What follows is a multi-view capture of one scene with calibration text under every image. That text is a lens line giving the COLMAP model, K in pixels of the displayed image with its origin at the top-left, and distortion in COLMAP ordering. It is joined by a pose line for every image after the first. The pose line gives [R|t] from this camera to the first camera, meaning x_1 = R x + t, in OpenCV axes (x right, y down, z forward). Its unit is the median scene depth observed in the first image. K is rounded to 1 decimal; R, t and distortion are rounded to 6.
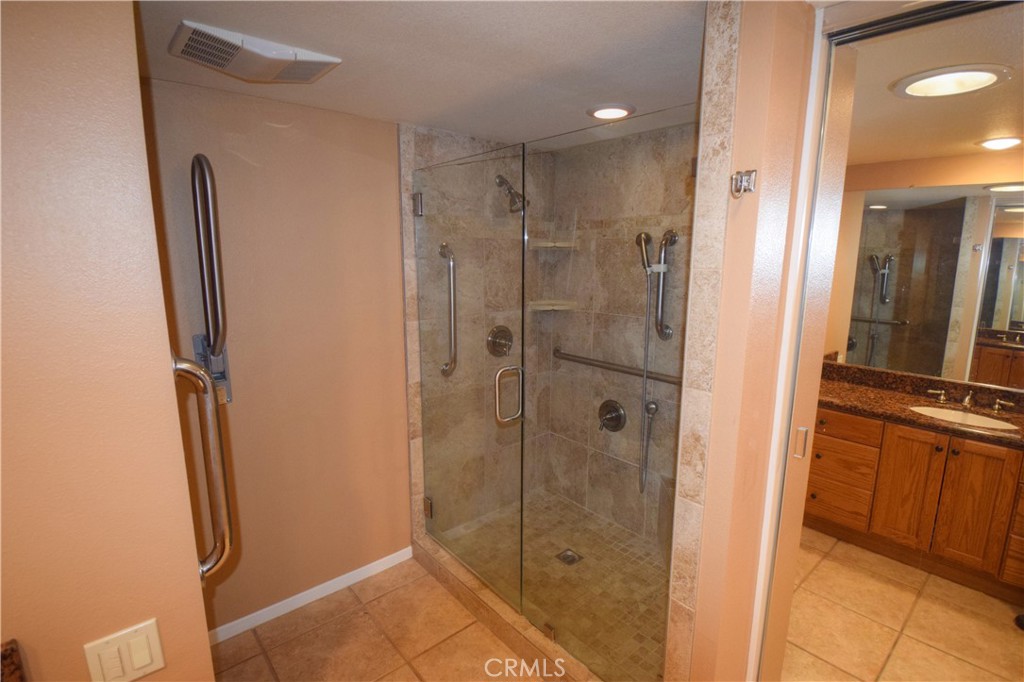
lens RADIAL K [[488.2, 0, 512.0], [0, 488.2, 341.0], [0, 0, 1]] dist [0.001076, -0.000440]
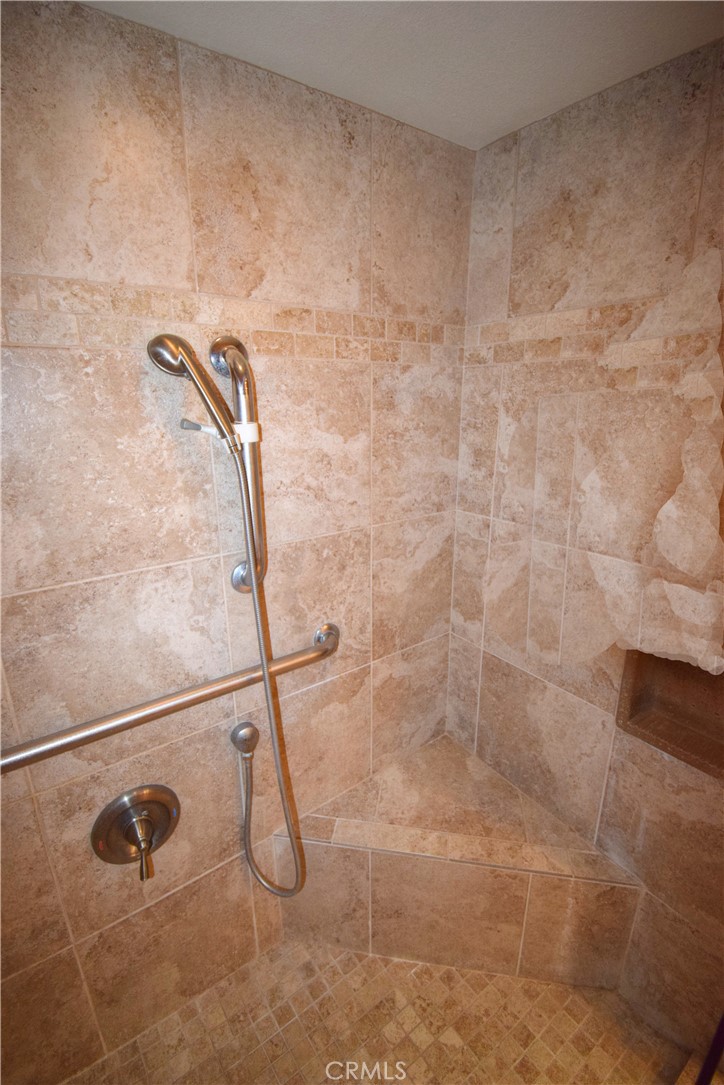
lens RADIAL K [[475.9, 0, 359.4], [0, 475.9, 539.9], [0, 0, 1]] dist [0.015803, -0.025009]
pose [[0.090115, -0.279483, 0.955912, -0.085427], [0.184362, 0.947910, 0.259763, -0.138403], [-0.978719, 0.152825, 0.136947, 0.799189]]
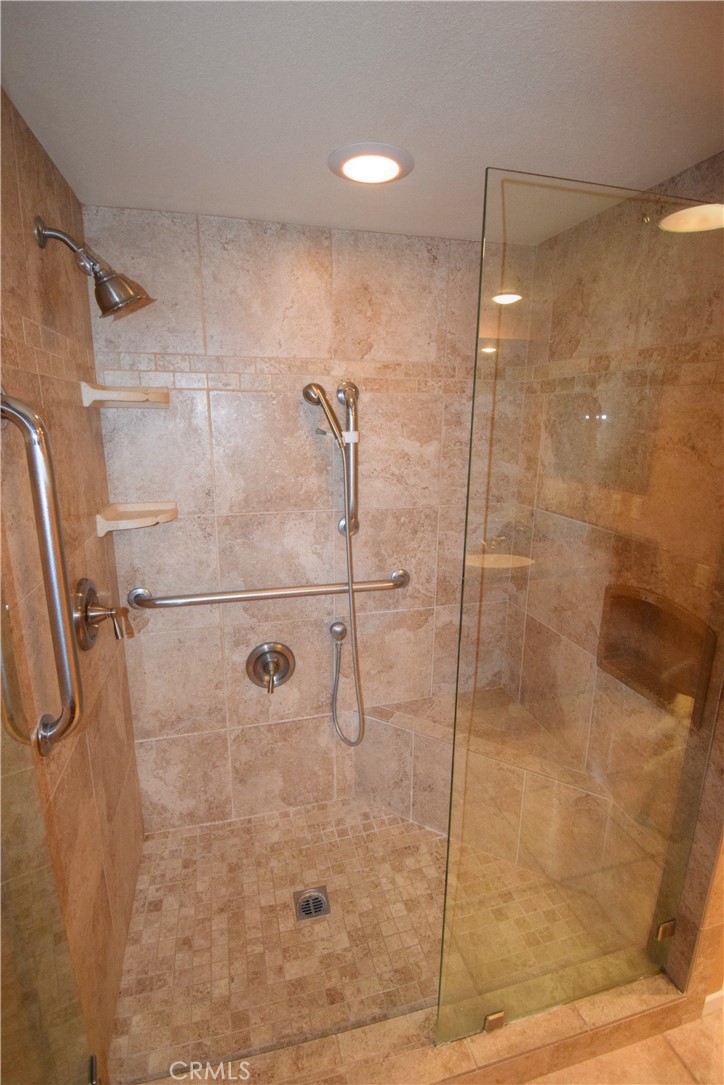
lens RADIAL K [[517.3, 0, 362.0], [0, 517.3, 542.5], [0, 0, 1]] dist [0.001076, -0.000440]
pose [[0.441800, -0.209022, 0.872423, -0.339717], [0.154843, 0.975650, 0.155340, -0.105512], [-0.883649, 0.066459, 0.463408, 0.602002]]
